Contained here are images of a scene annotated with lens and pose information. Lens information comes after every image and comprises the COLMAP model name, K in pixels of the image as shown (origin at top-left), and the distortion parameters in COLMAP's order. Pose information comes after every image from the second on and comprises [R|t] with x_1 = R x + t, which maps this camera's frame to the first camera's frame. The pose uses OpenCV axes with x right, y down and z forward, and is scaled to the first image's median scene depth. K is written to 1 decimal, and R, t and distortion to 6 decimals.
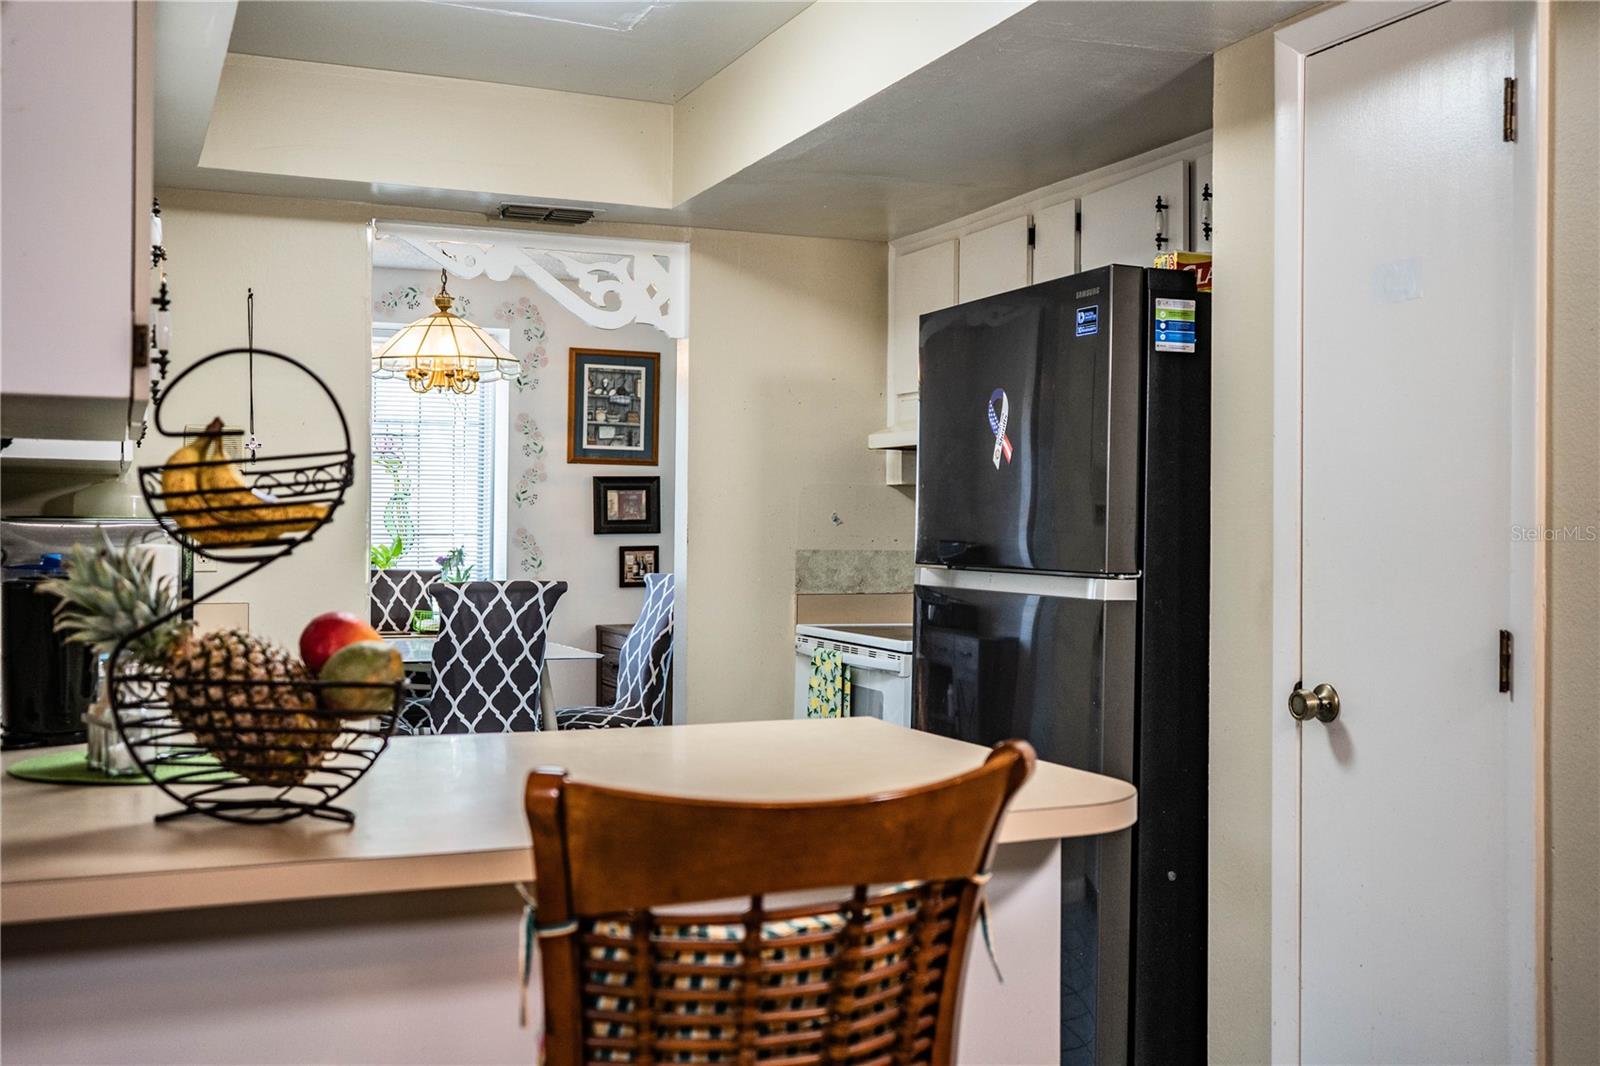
lens RADIAL K [[1625.2, 0, 804.3], [0, 1625.2, 523.0], [0, 0, 1]] dist [-0.001193, 0.016259]
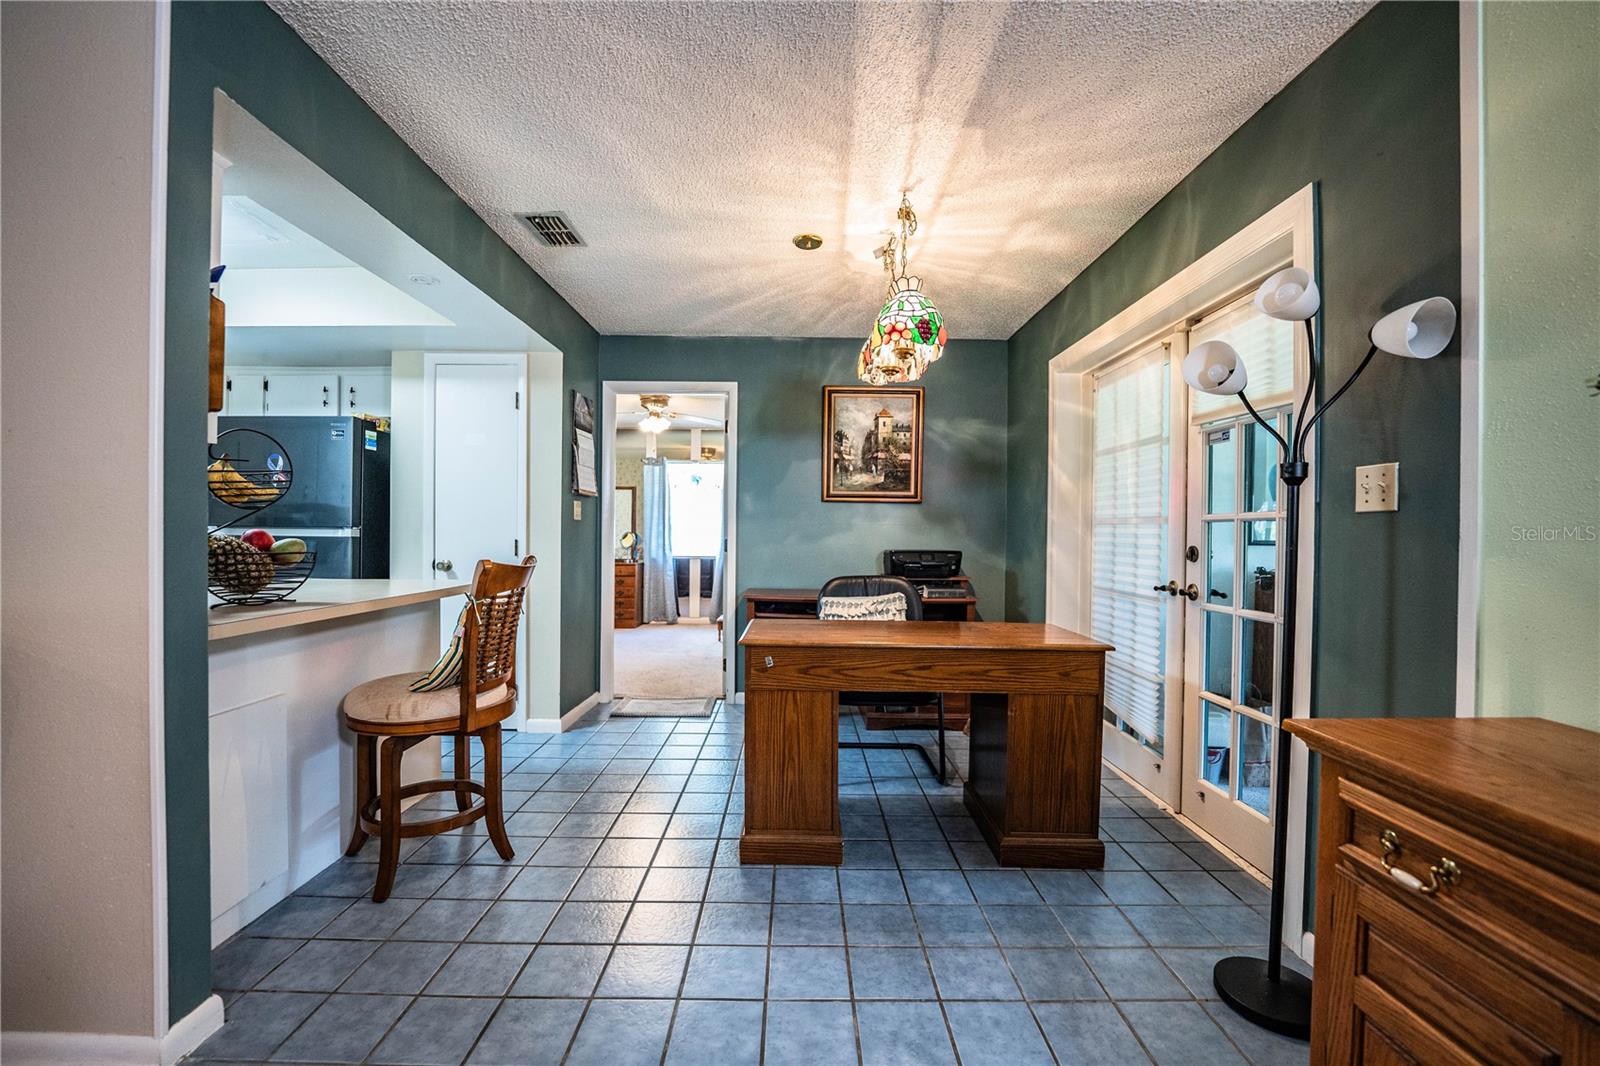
lens RADIAL K [[652.0, 0, 800.5], [0, 652.0, 537.3], [0, 0, 1]] dist [-0.025281, 0.000704]
pose [[0.385015, -0.009027, 0.922866, -0.536693], [-0.009984, 0.999853, 0.013946, 0.025875], [-0.922856, -0.014584, 0.384868, -0.139539]]
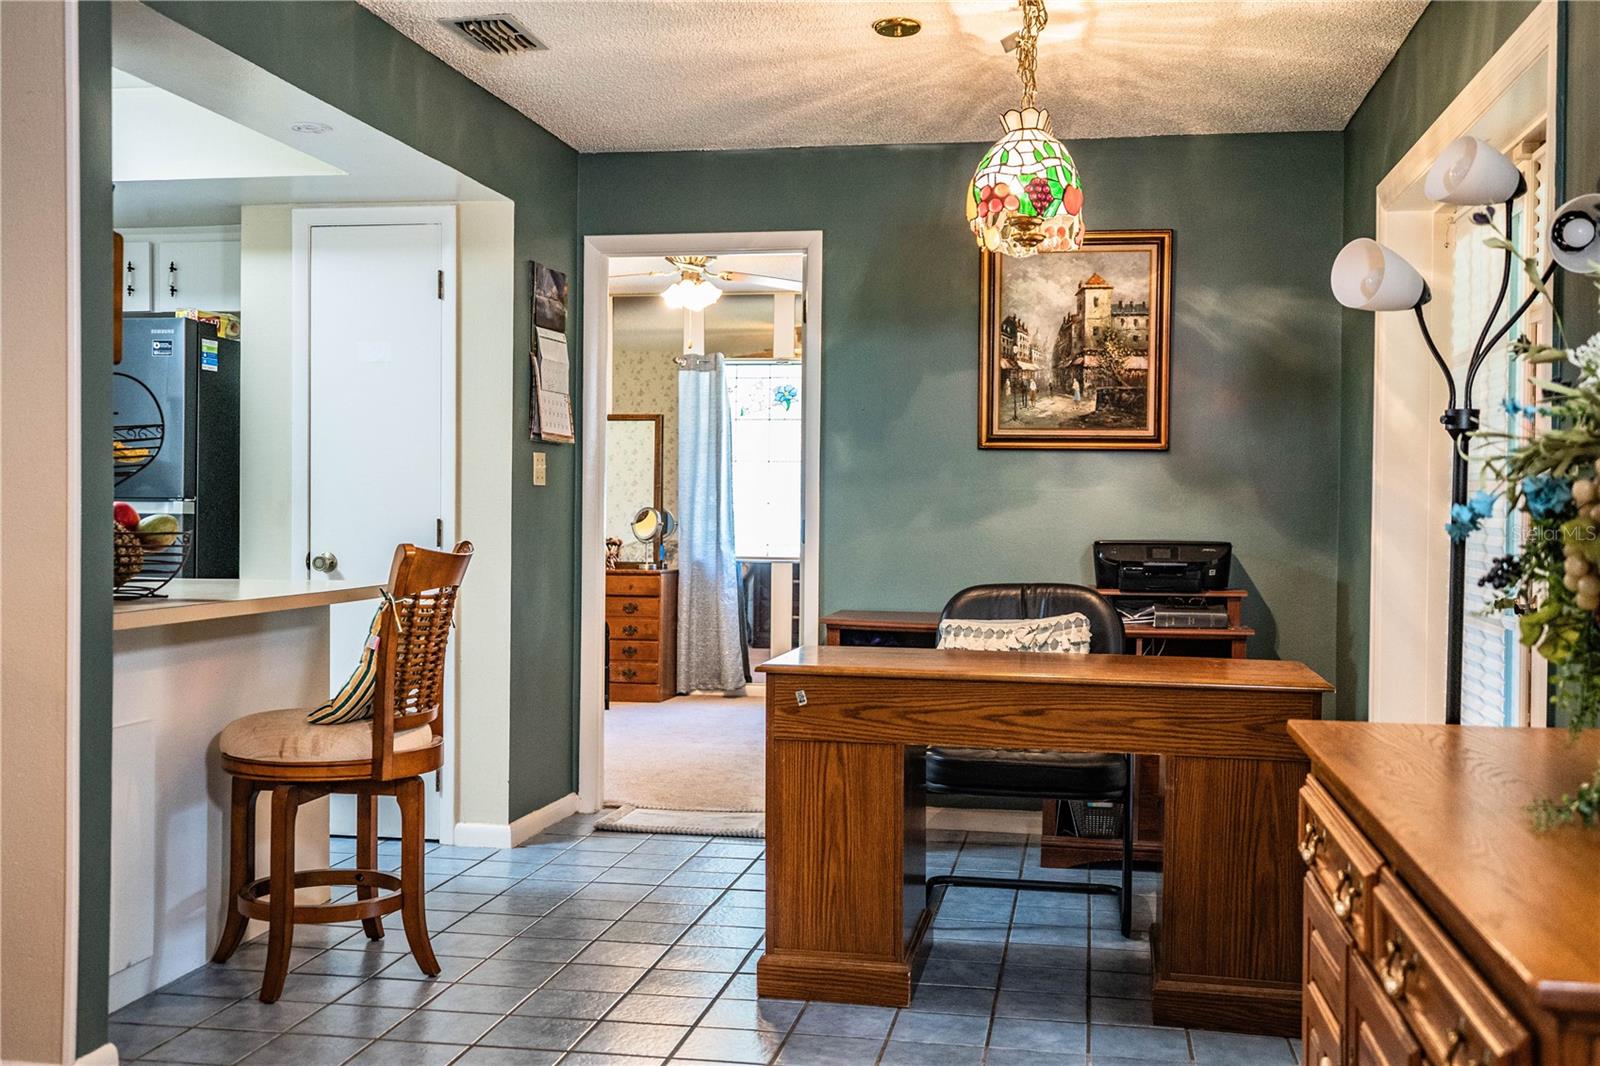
lens RADIAL K [[1625.2, 0, 804.3], [0, 1625.2, 523.0], [0, 0, 1]] dist [-0.001193, 0.016259]
pose [[0.545080, -0.009340, 0.838332, -0.892731], [-0.008646, 0.999822, 0.016761, 0.023183], [-0.838340, -0.016385, 0.544902, -0.485309]]
